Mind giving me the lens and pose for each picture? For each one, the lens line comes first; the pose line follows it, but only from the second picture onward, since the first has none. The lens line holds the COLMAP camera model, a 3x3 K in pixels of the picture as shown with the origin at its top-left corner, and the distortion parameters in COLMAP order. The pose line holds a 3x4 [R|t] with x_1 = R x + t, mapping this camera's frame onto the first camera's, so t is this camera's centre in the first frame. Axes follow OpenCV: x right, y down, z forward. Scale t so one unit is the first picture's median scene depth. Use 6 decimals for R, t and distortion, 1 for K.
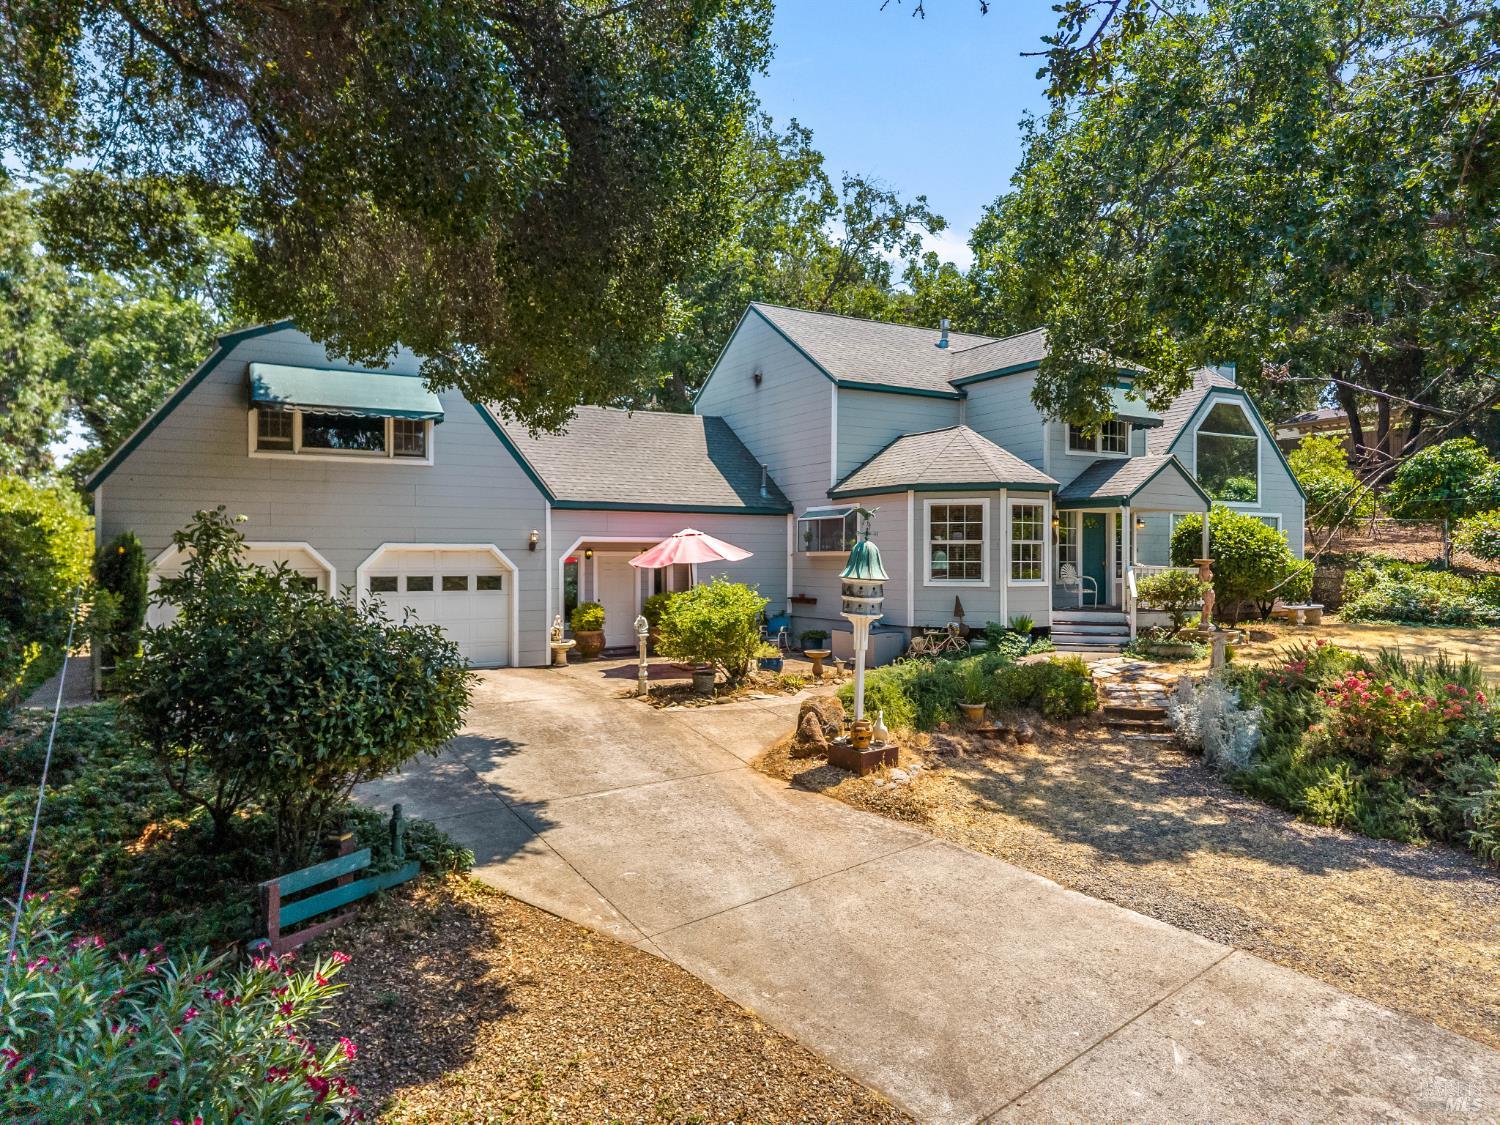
lens RADIAL K [[990.3, 0, 745.8], [0, 990.3, 568.7], [0, 0, 1]] dist [0.001764, -0.009573]
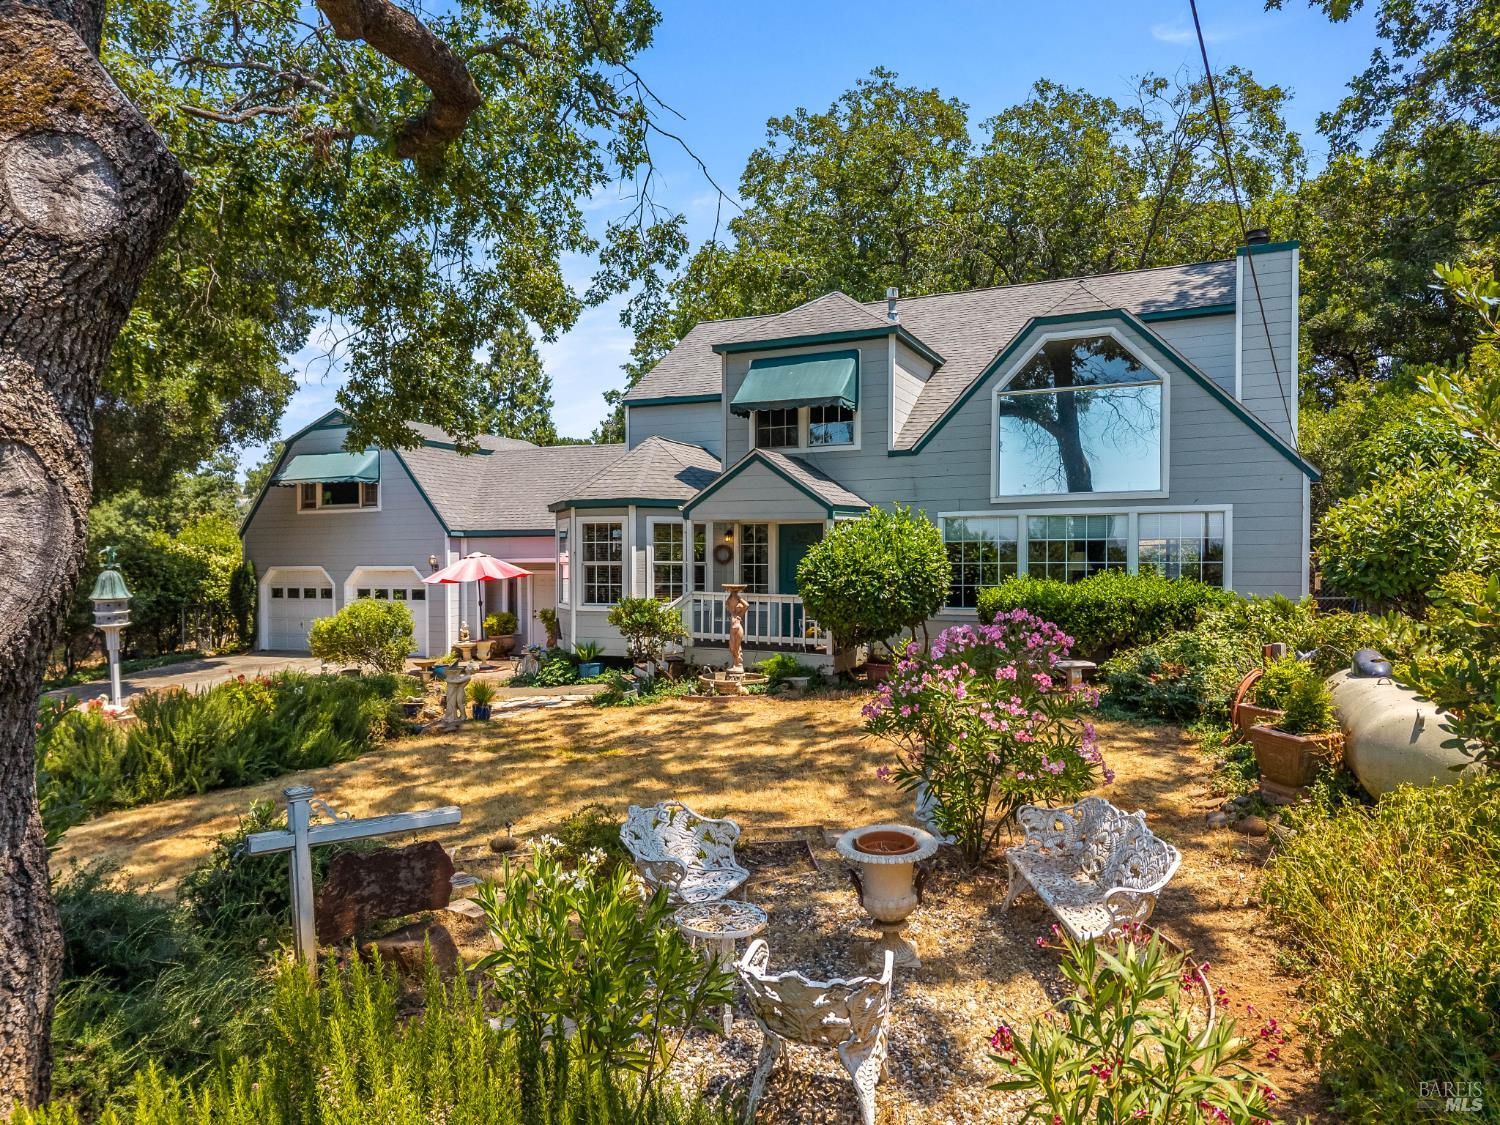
lens RADIAL K [[990.3, 0, 745.8], [0, 990.3, 568.7], [0, 0, 1]] dist [0.001764, -0.009573]
pose [[0.574361, 0.002571, -0.818598, 1.112530], [-0.007700, 0.999968, -0.002262, -0.020751], [0.818566, 0.007602, 0.574362, 0.587048]]
